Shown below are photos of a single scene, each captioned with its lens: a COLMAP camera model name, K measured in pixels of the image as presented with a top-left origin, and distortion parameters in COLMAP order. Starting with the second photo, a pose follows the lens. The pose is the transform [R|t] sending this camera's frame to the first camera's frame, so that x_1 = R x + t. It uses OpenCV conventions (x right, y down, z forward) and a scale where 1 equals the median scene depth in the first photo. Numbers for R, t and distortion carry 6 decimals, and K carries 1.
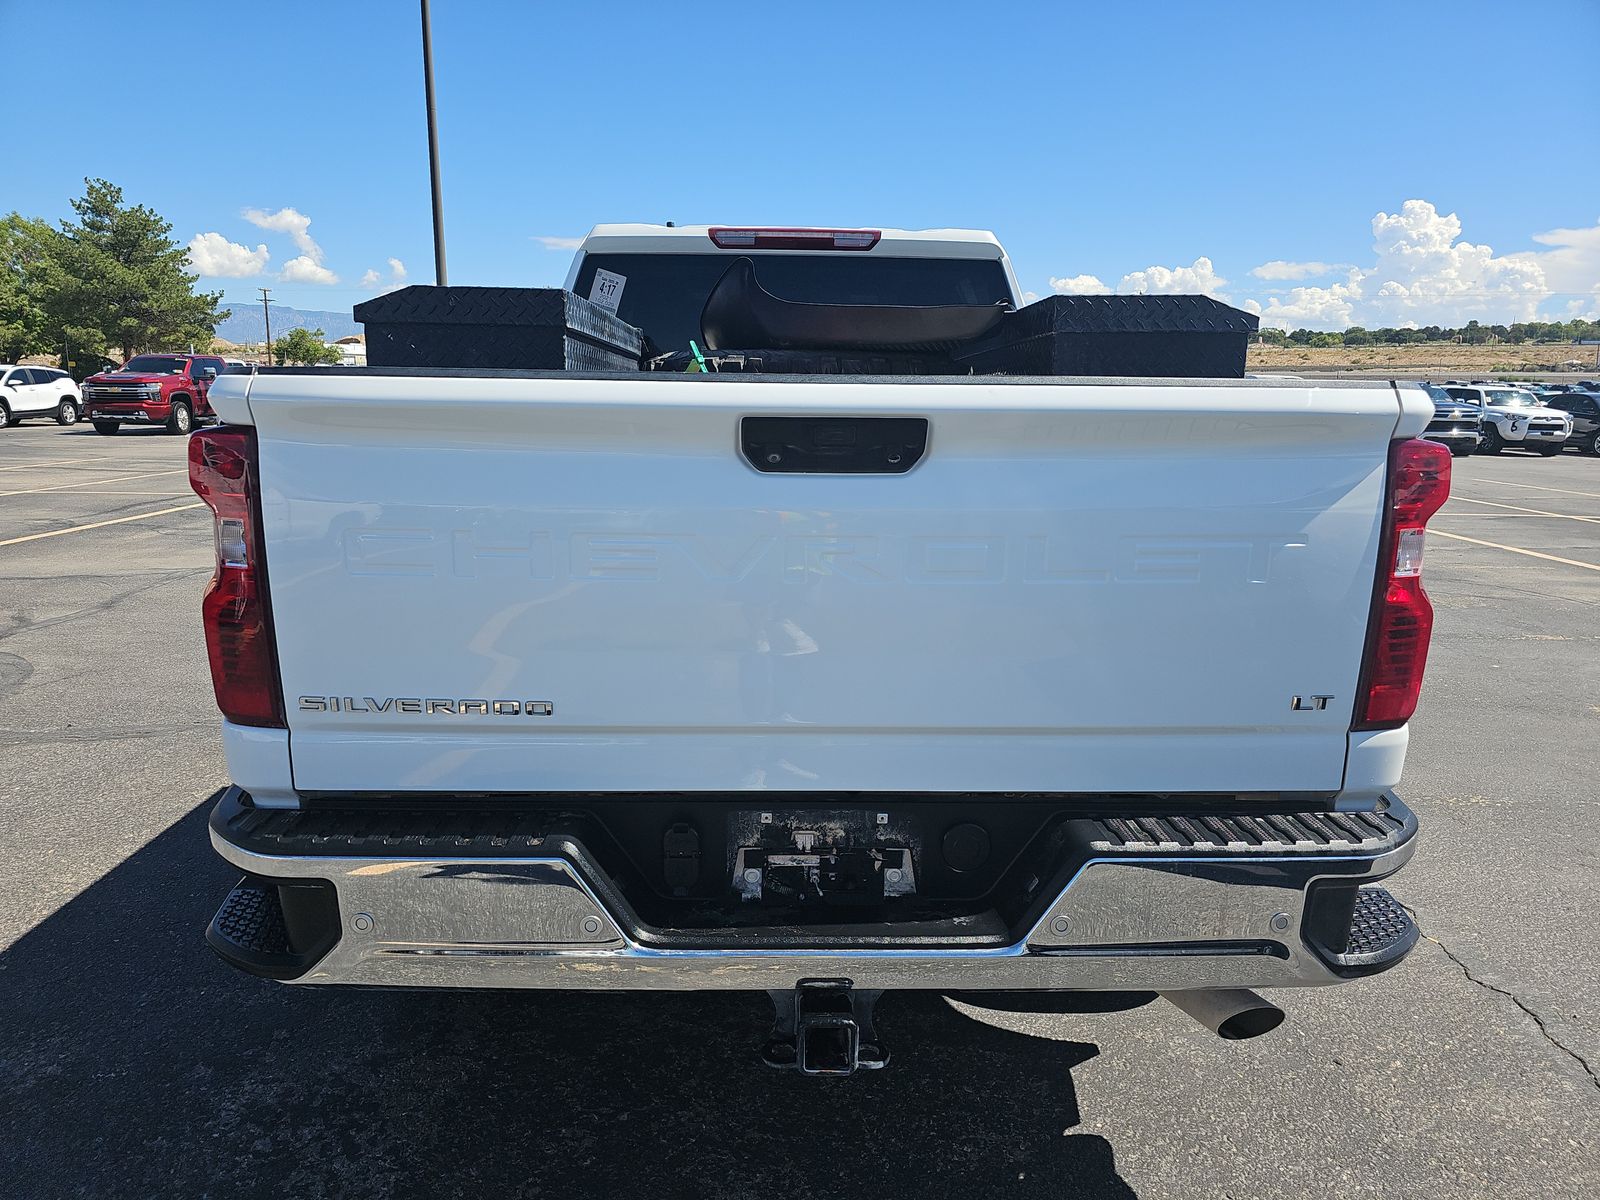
lens RADIAL K [[1073.2, 0, 783.3], [0, 1073.2, 610.3], [0, 0, 1]] dist [0.008137, 0.001389]
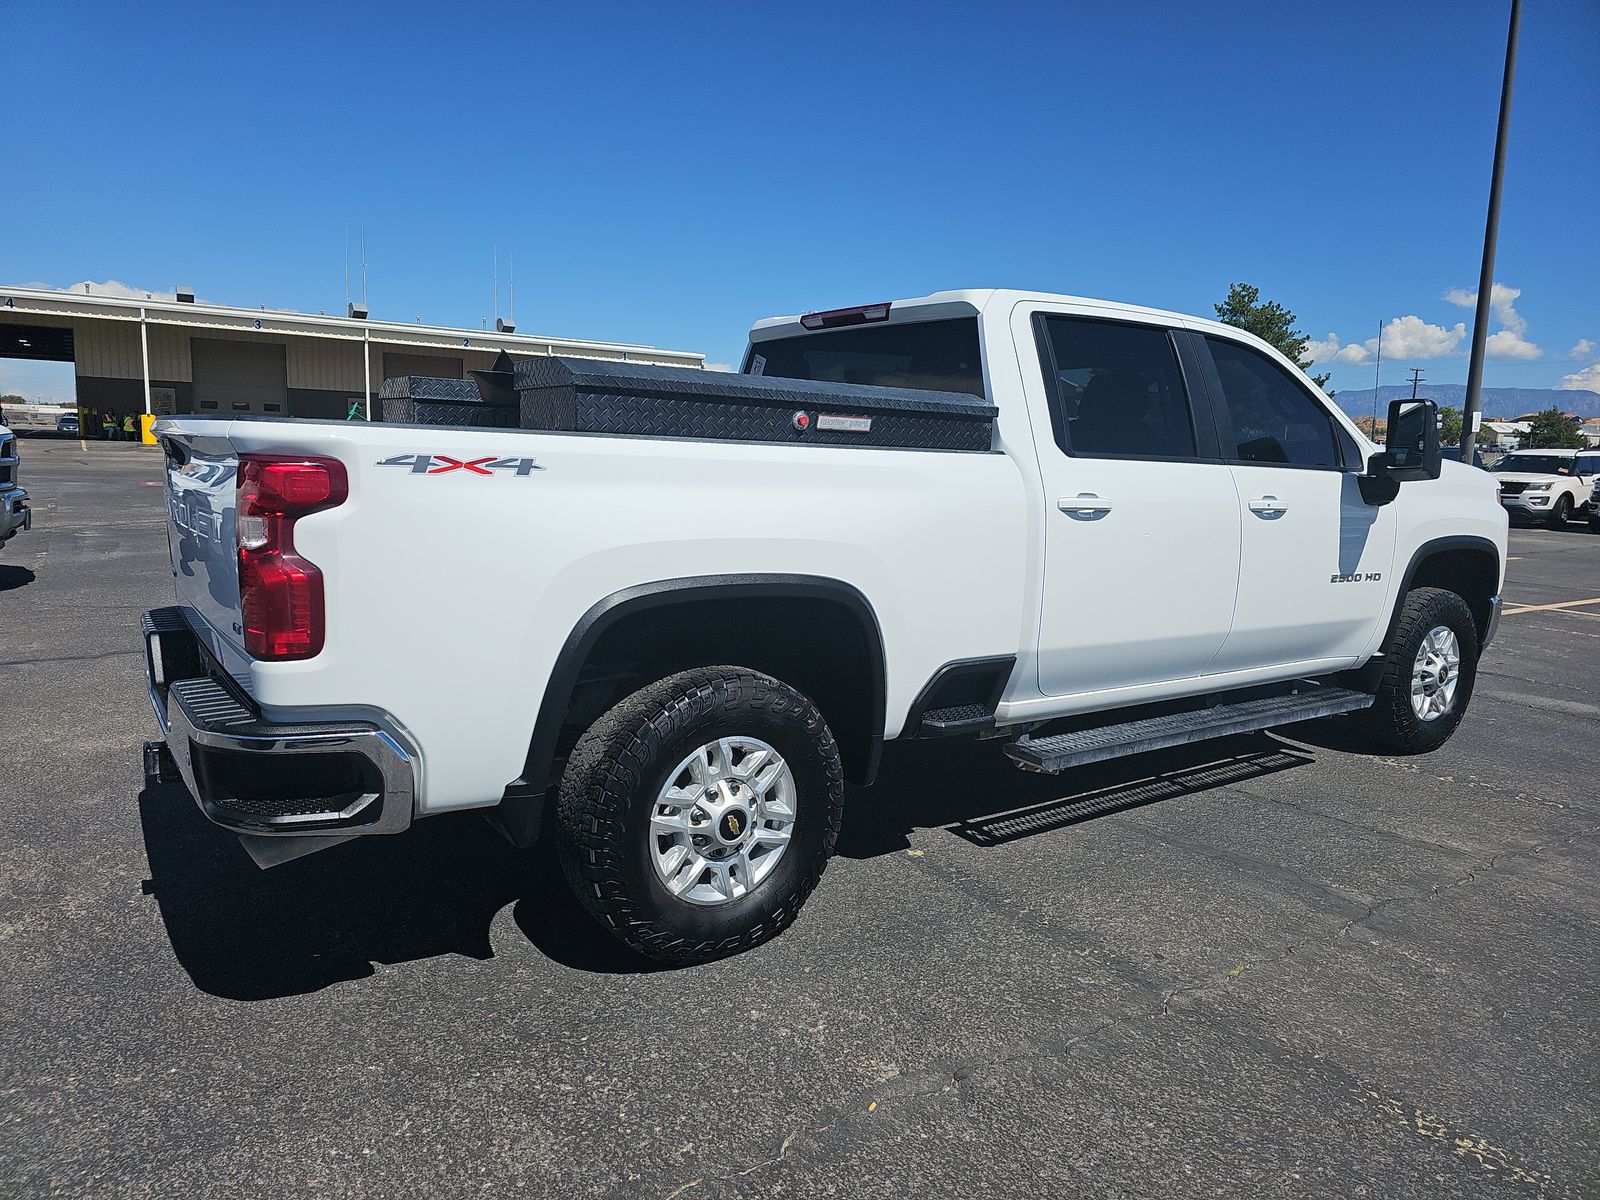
lens RADIAL K [[1081.1, 0, 800.0], [0, 1081.1, 600.0], [0, 0, 1]] dist [-0.003659, -0.004096]
pose [[0.552863, 0.115384, -0.825245, 0.048765], [-0.183175, 0.982970, 0.014721, -0.002788], [0.812889, 0.143026, 0.564583, 0.017520]]
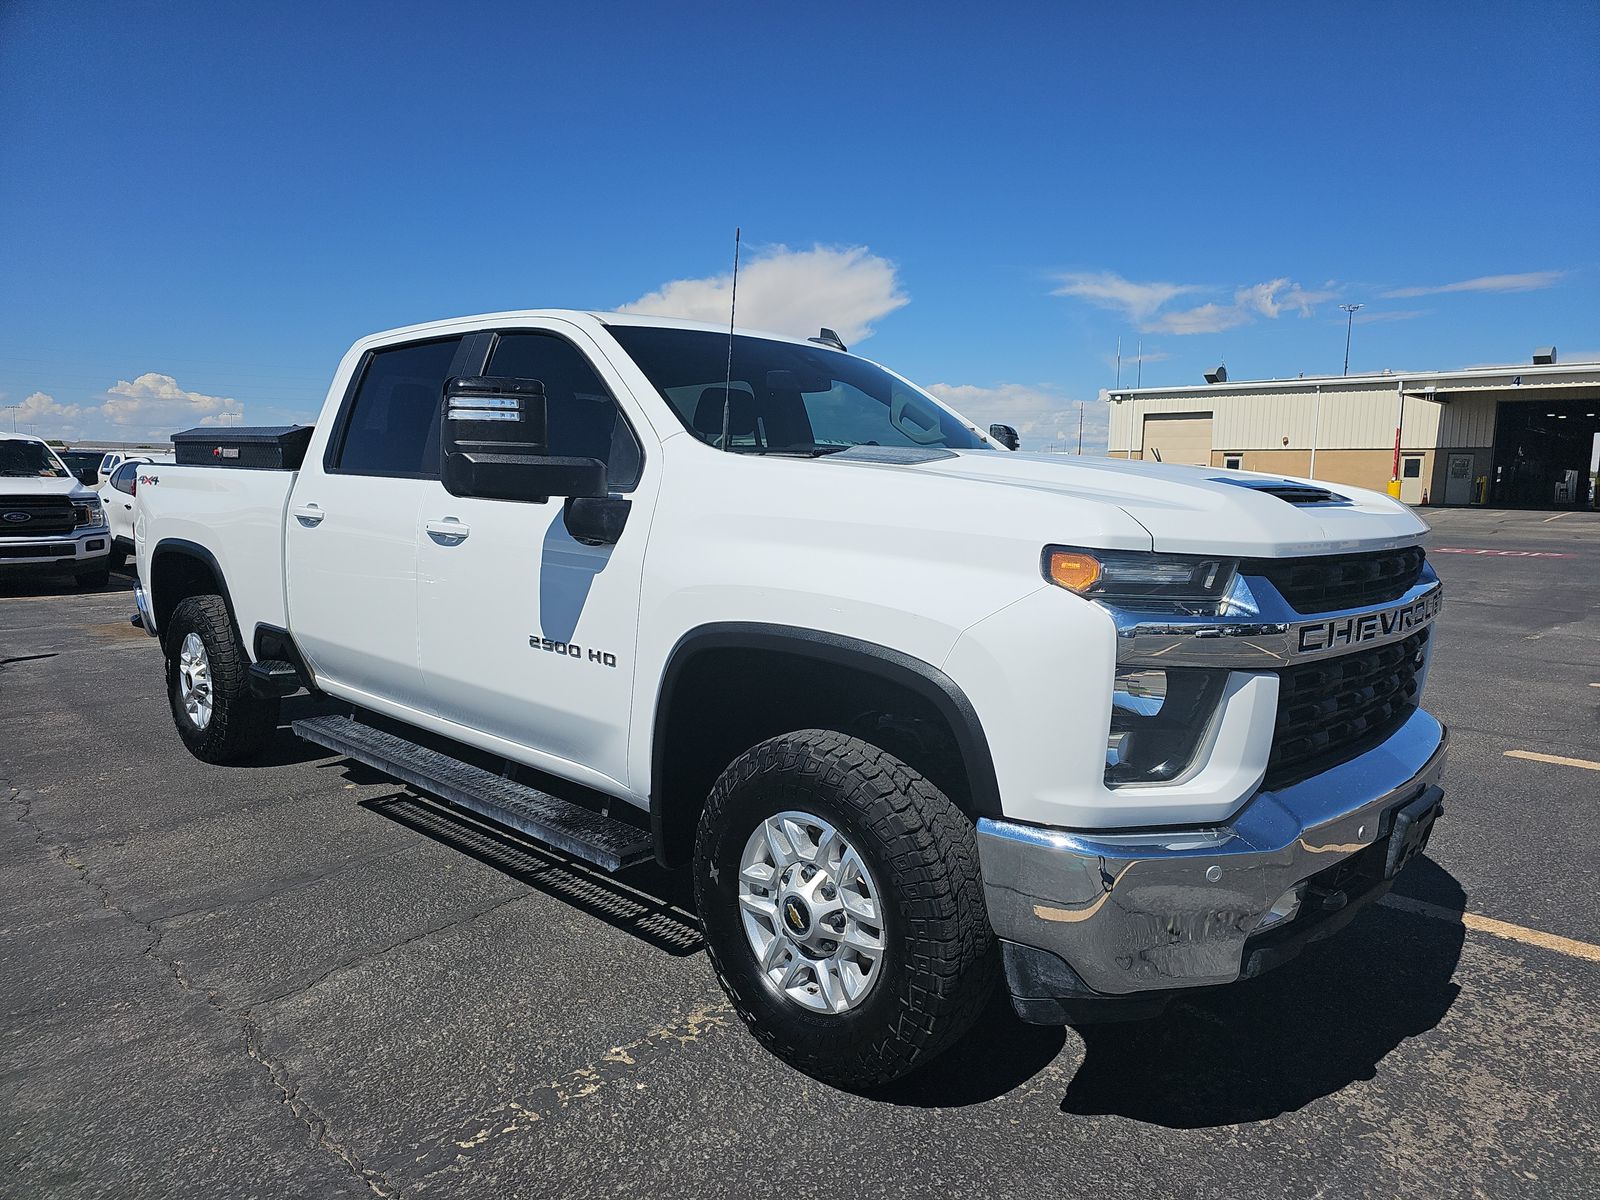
lens RADIAL K [[1081.1, 0, 800.0], [0, 1081.1, 600.0], [0, 0, 1]] dist [-0.003659, -0.004096]
pose [[-0.693989, 0.046104, -0.718508, -0.071294], [-0.176516, 0.956597, 0.231873, -0.222823], [0.698012, 0.287745, -0.655730, 1.094067]]
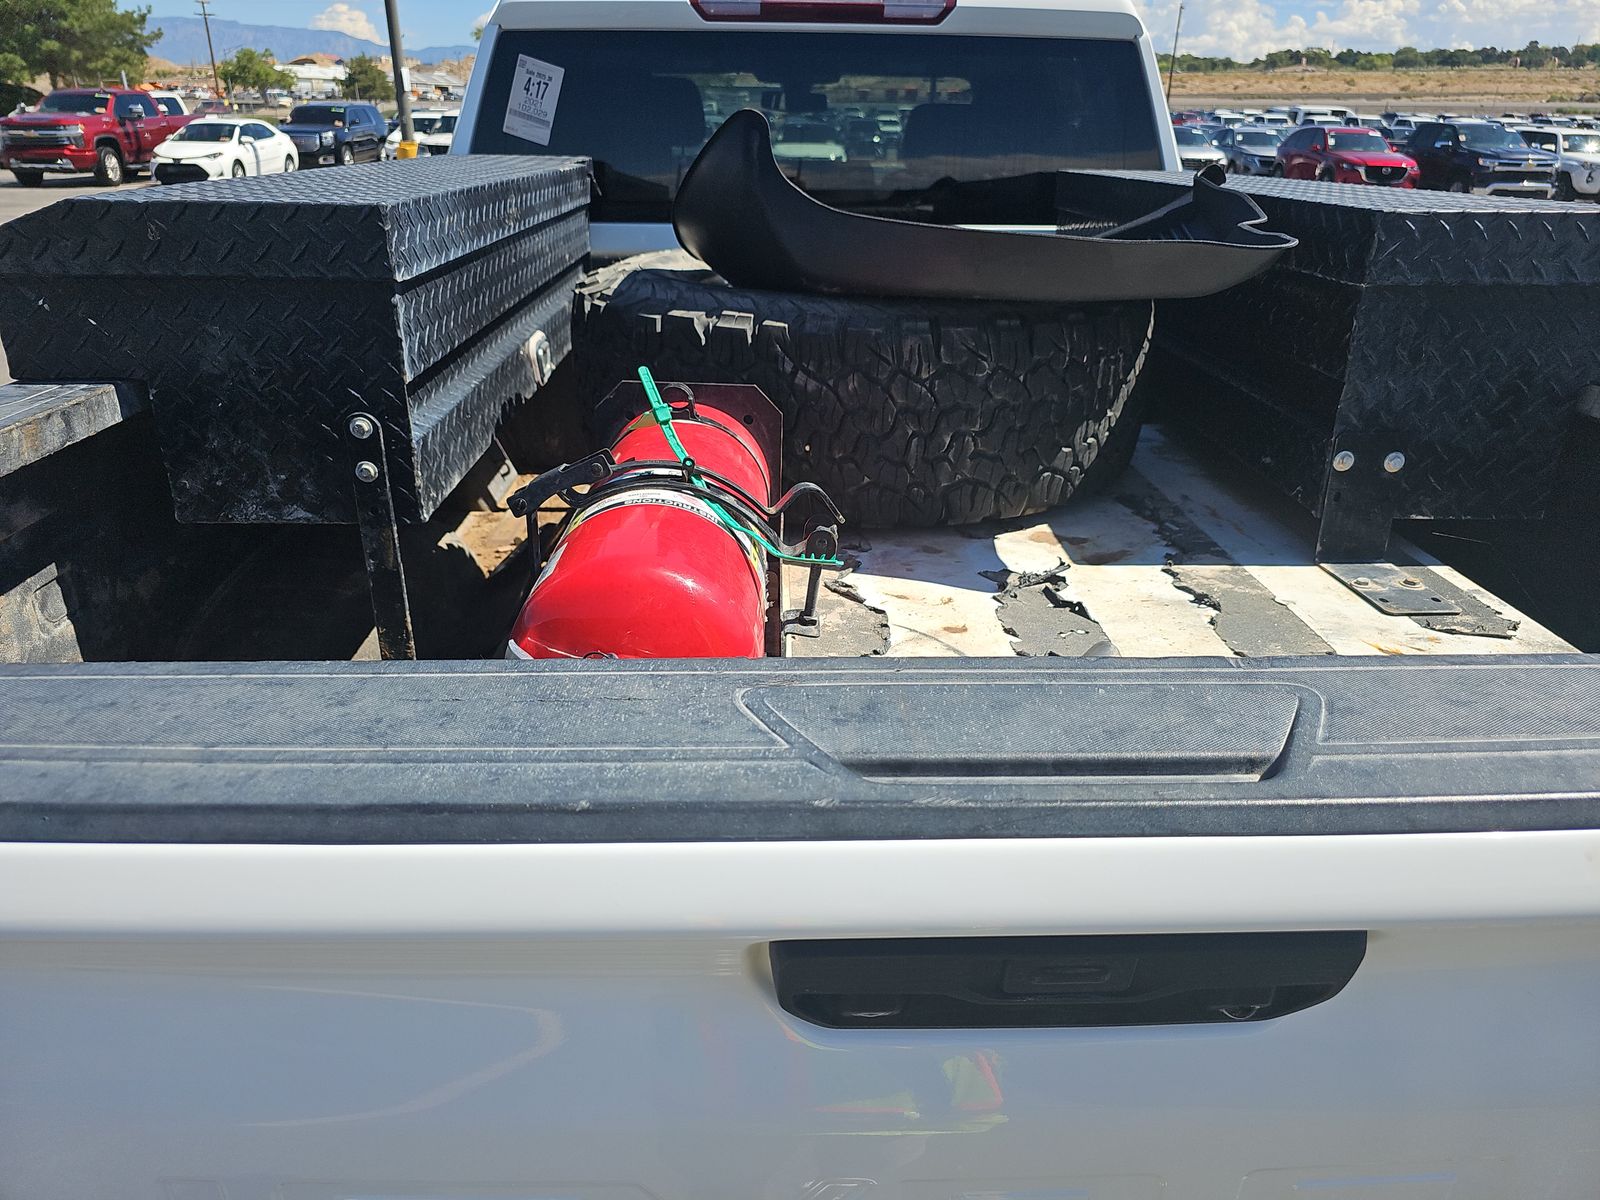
lens RADIAL K [[1081.1, 0, 800.0], [0, 1081.1, 600.0], [0, 0, 1]] dist [-0.003659, -0.004096]
pose [[0.999889, -0.006749, 0.013267, -0.000703], [0.003704, 0.976092, 0.217325, -0.006941], [-0.014416, -0.217252, 0.976009, 0.014623]]
